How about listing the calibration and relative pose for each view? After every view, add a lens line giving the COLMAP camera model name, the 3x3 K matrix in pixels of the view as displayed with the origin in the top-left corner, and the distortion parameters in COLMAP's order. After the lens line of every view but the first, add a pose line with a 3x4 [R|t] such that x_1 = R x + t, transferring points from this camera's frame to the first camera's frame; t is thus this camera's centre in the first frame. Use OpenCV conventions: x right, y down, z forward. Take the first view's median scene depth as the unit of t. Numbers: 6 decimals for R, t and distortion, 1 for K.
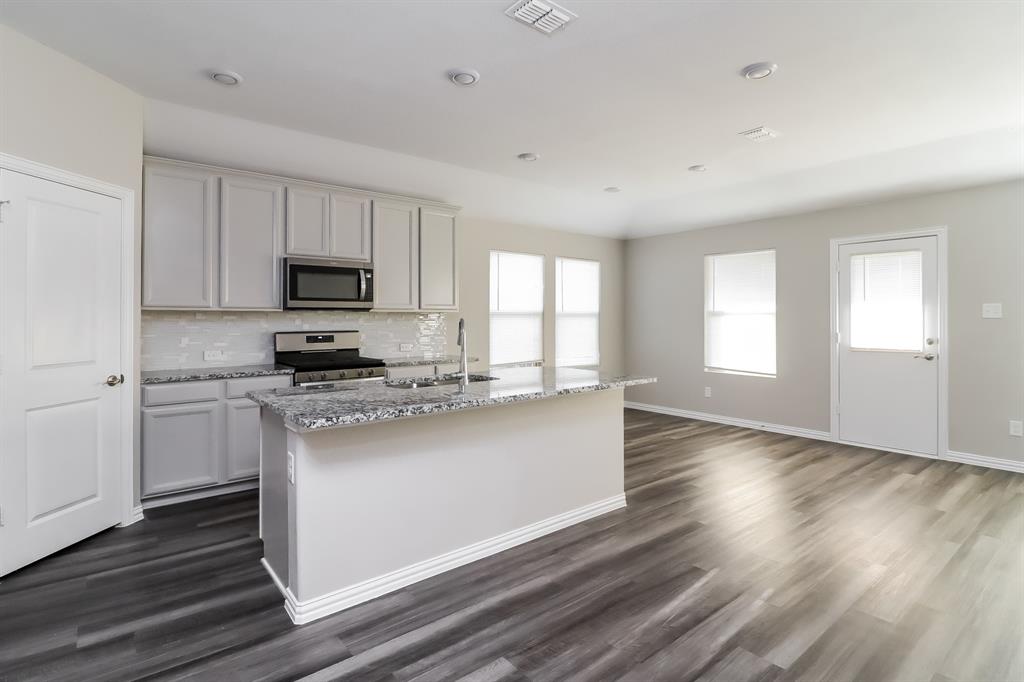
lens RADIAL K [[493.7, 0, 511.4], [0, 493.7, 314.0], [0, 0, 1]] dist [-0.000027, -0.000097]
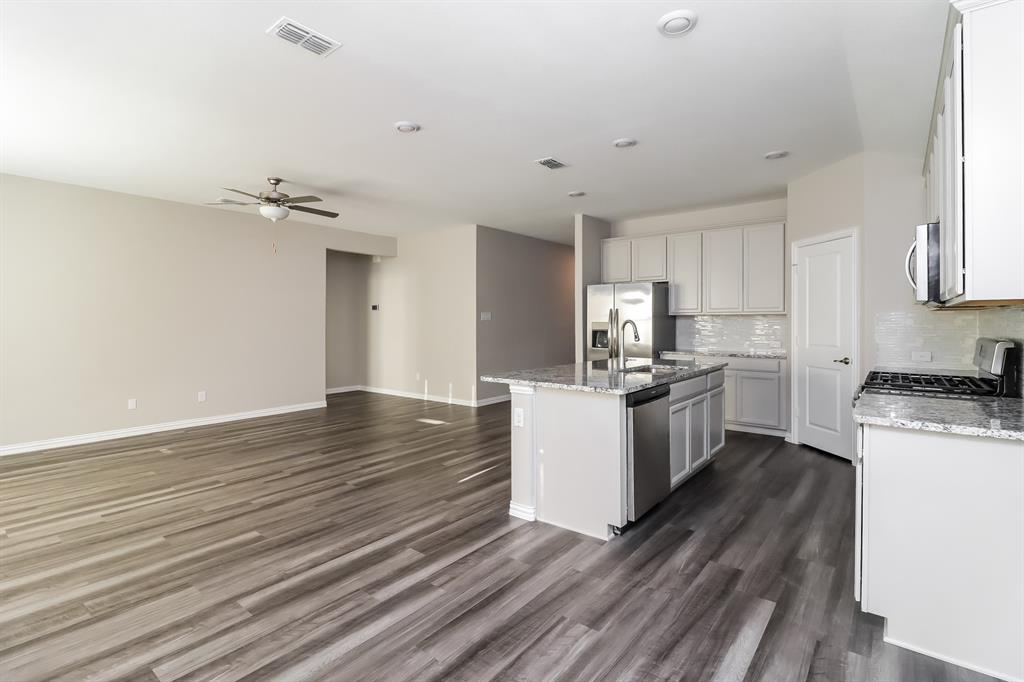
lens RADIAL K [[477.6, 0, 514.1], [0, 477.6, 322.6], [0, 0, 1]] dist [0.003003, -0.006562]
pose [[-0.973371, 0.004457, -0.229193, 0.254641], [0.006505, 0.999945, -0.008181, 0.012394], [0.229144, -0.009454, -0.973347, 1.120240]]
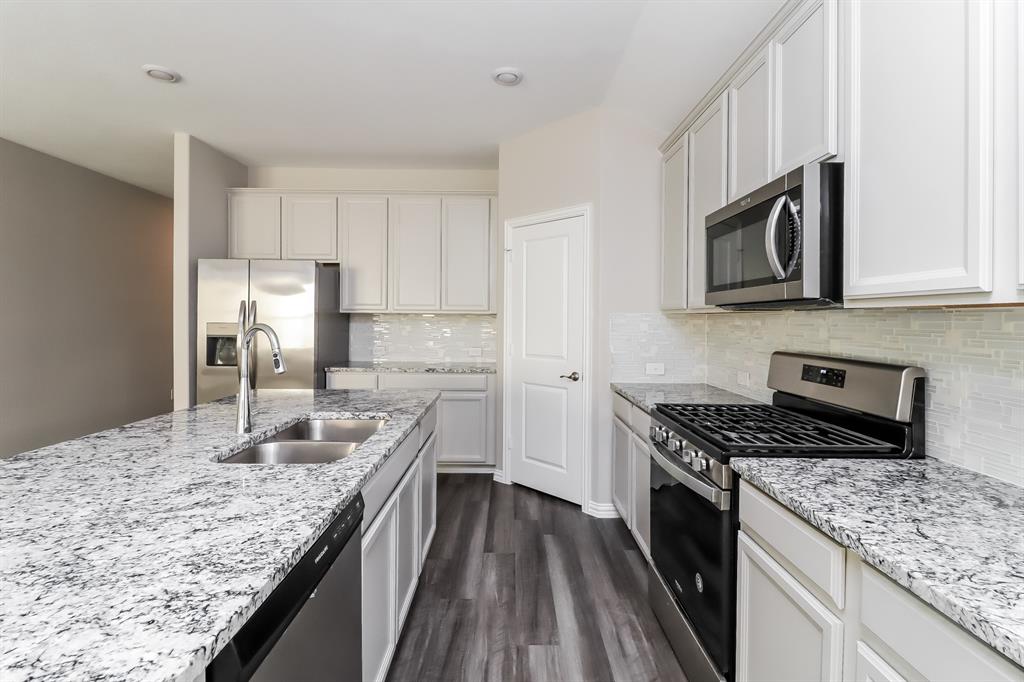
lens RADIAL K [[477.6, 0, 514.1], [0, 477.6, 322.6], [0, 0, 1]] dist [0.003003, -0.006562]
pose [[-0.613840, 0.002387, -0.789427, 0.078188], [0.002196, 0.999997, 0.001316, 0.003444], [0.789427, -0.000926, -0.613843, 0.806134]]
